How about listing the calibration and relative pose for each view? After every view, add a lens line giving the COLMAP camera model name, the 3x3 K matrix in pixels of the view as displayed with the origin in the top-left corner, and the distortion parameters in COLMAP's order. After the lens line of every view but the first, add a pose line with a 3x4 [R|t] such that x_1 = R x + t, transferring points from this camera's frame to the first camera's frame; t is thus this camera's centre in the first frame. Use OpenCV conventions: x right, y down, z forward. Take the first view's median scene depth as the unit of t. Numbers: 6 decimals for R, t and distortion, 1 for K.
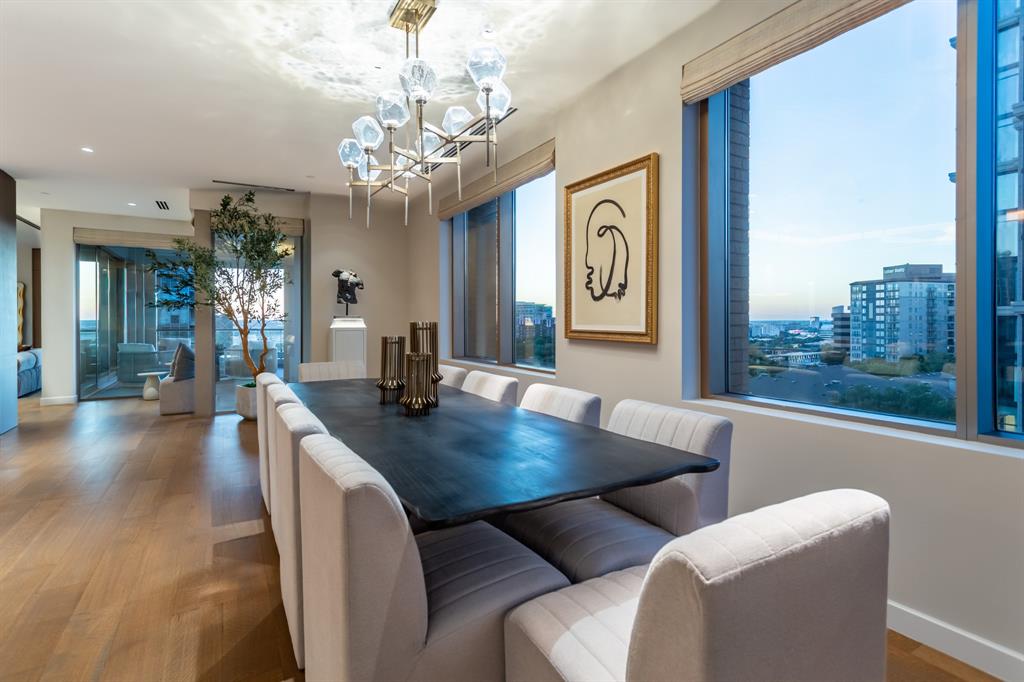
lens RADIAL K [[494.2, 0, 534.5], [0, 494.2, 334.5], [0, 0, 1]] dist [0.001546, 0.000338]
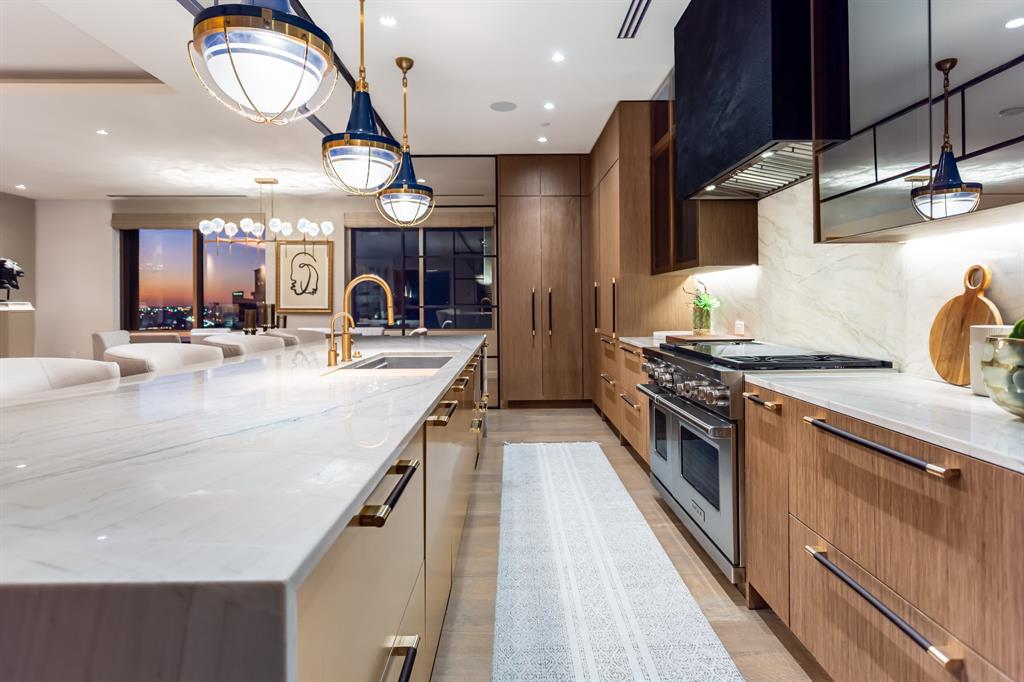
lens RADIAL K [[581.2, 0, 510.4], [0, 581.2, 303.1], [0, 0, 1]] dist [-0.003185, -0.000572]
pose [[0.517139, 0.003892, 0.855893, -1.709857], [0.025246, 0.999485, -0.019799, 0.047423], [-0.855529, 0.031846, 0.516774, -1.256822]]
